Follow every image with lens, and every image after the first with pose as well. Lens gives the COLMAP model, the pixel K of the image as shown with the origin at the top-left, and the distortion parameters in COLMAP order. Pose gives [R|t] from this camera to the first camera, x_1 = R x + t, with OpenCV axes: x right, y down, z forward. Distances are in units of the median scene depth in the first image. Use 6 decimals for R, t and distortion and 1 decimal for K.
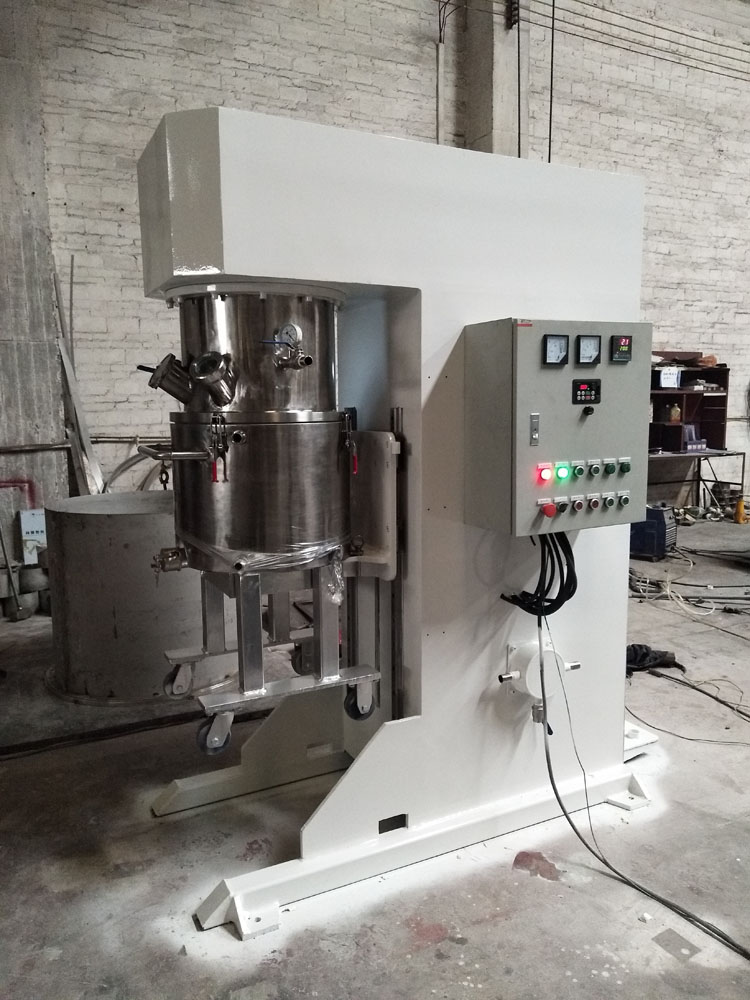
lens RADIAL K [[761.7, 0, 375.0], [0, 761.7, 500.0], [0, 0, 1]] dist [0.076826, -0.106714]
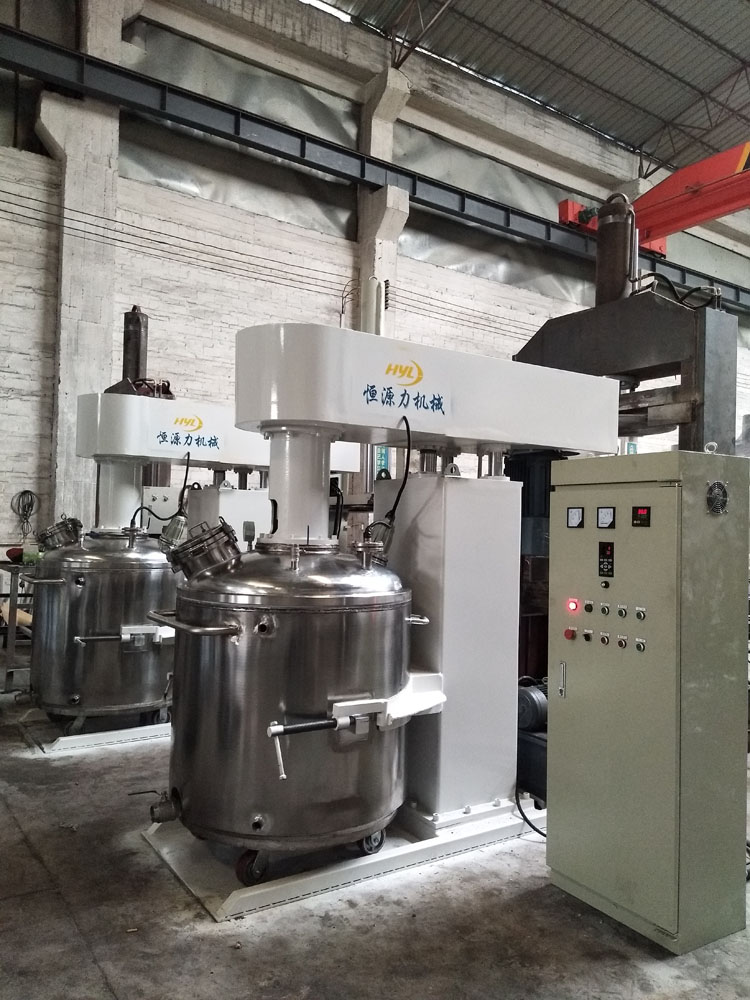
lens RADIAL K [[756.8, 0, 375.0], [0, 756.8, 500.0], [0, 0, 1]] dist [0.078265, -0.086859]
pose [[0.988235, 0.043519, 0.146621, -0.085288], [-0.020075, 0.987278, -0.157734, 0.079914], [-0.151620, 0.152934, 0.976536, -0.695635]]
